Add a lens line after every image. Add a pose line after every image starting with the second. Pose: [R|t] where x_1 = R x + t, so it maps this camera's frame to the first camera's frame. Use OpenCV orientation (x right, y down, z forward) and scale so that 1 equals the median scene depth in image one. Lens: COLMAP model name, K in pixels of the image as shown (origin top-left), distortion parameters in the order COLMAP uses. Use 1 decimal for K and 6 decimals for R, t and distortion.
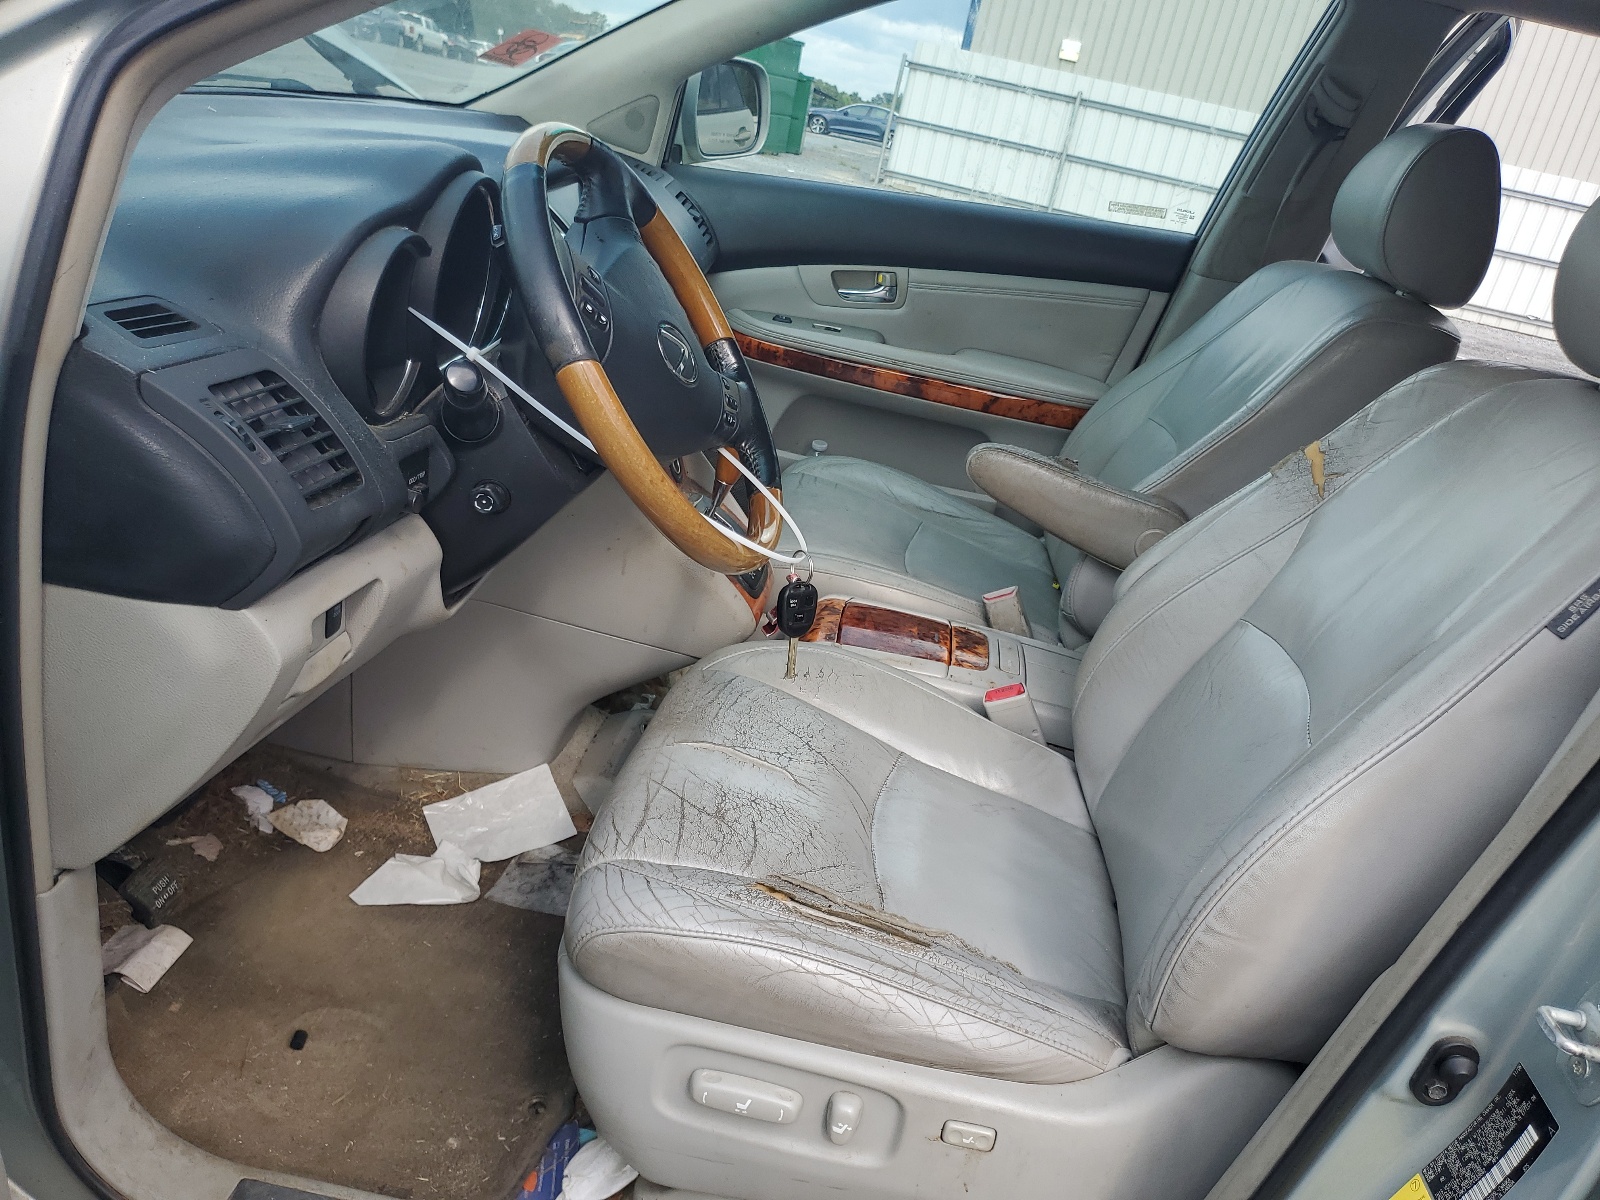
lens RADIAL K [[1244.6, 0, 800.0], [0, 1244.6, 600.0], [0, 0, 1]] dist [0.044316, -0.000685]
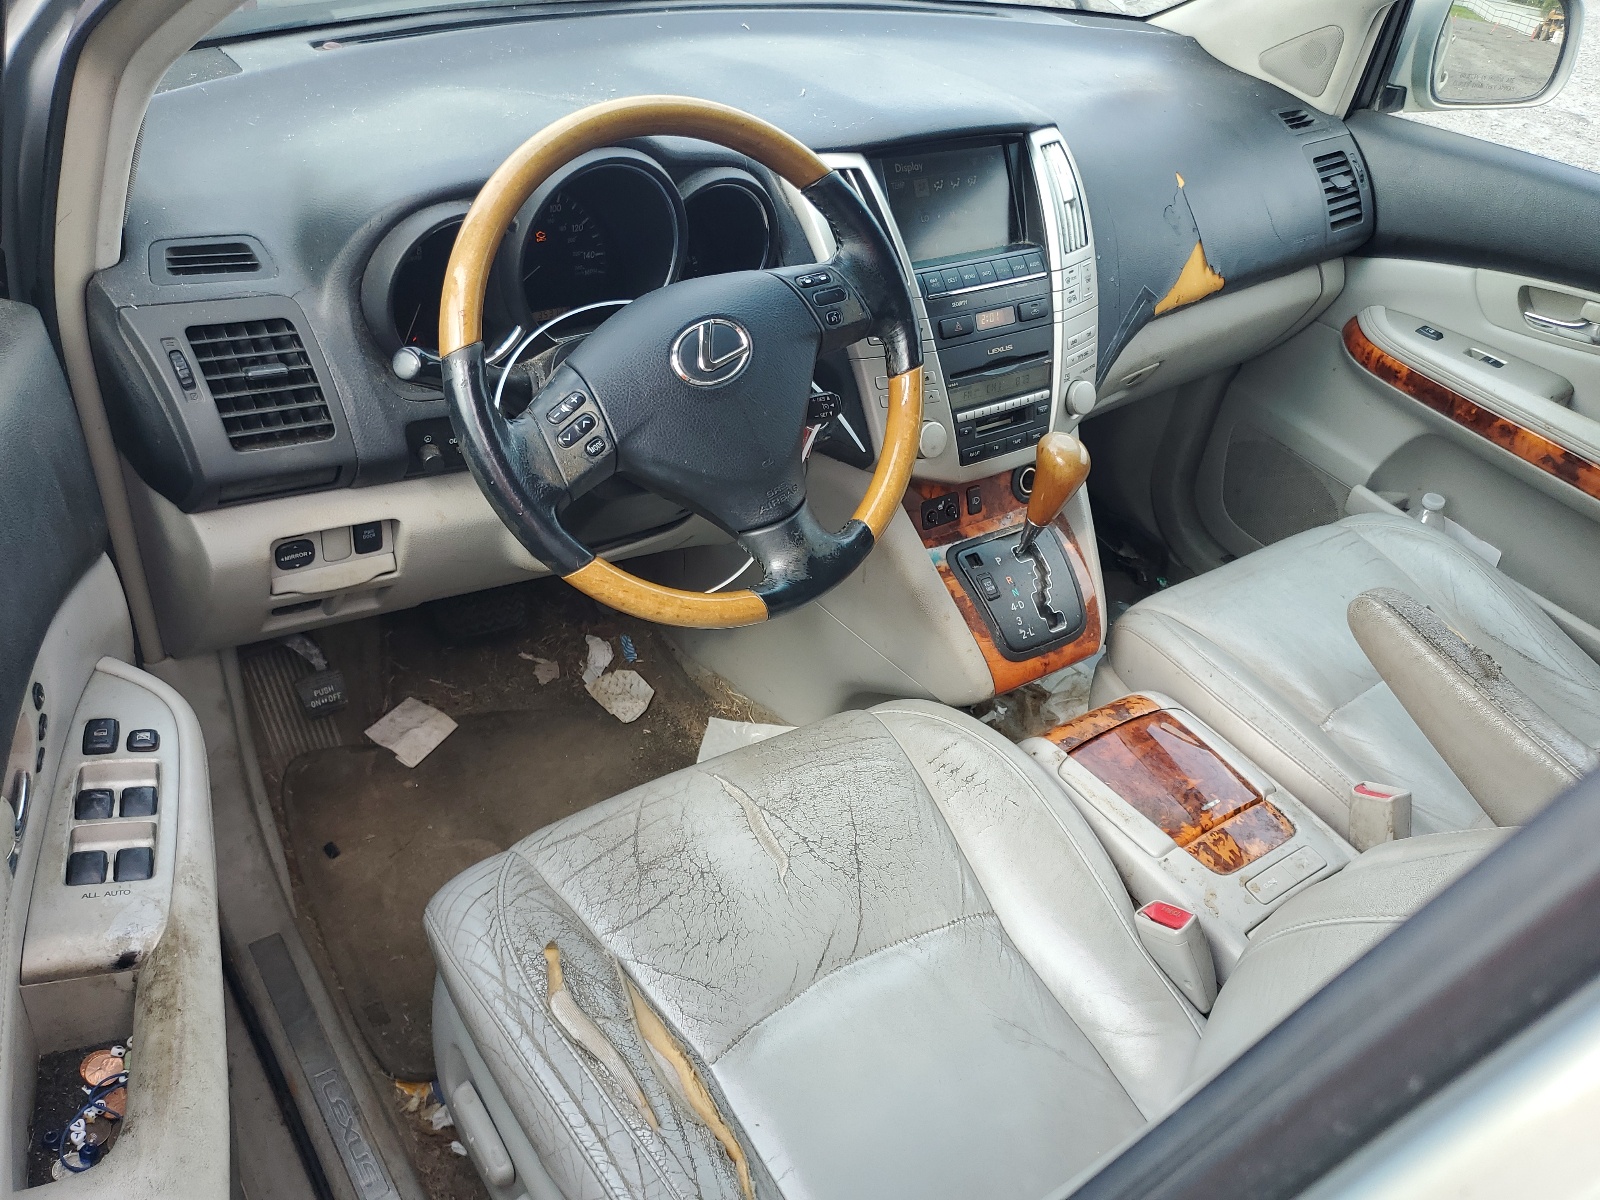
lens RADIAL K [[1244.6, 0, 800.0], [0, 1244.6, 600.0], [0, 0, 1]] dist [0.044316, -0.000685]
pose [[0.712829, 0.367056, -0.597616, 0.334572], [-0.304874, 0.929561, 0.207287, -0.162664], [0.631607, 0.034438, 0.774524, 0.220850]]
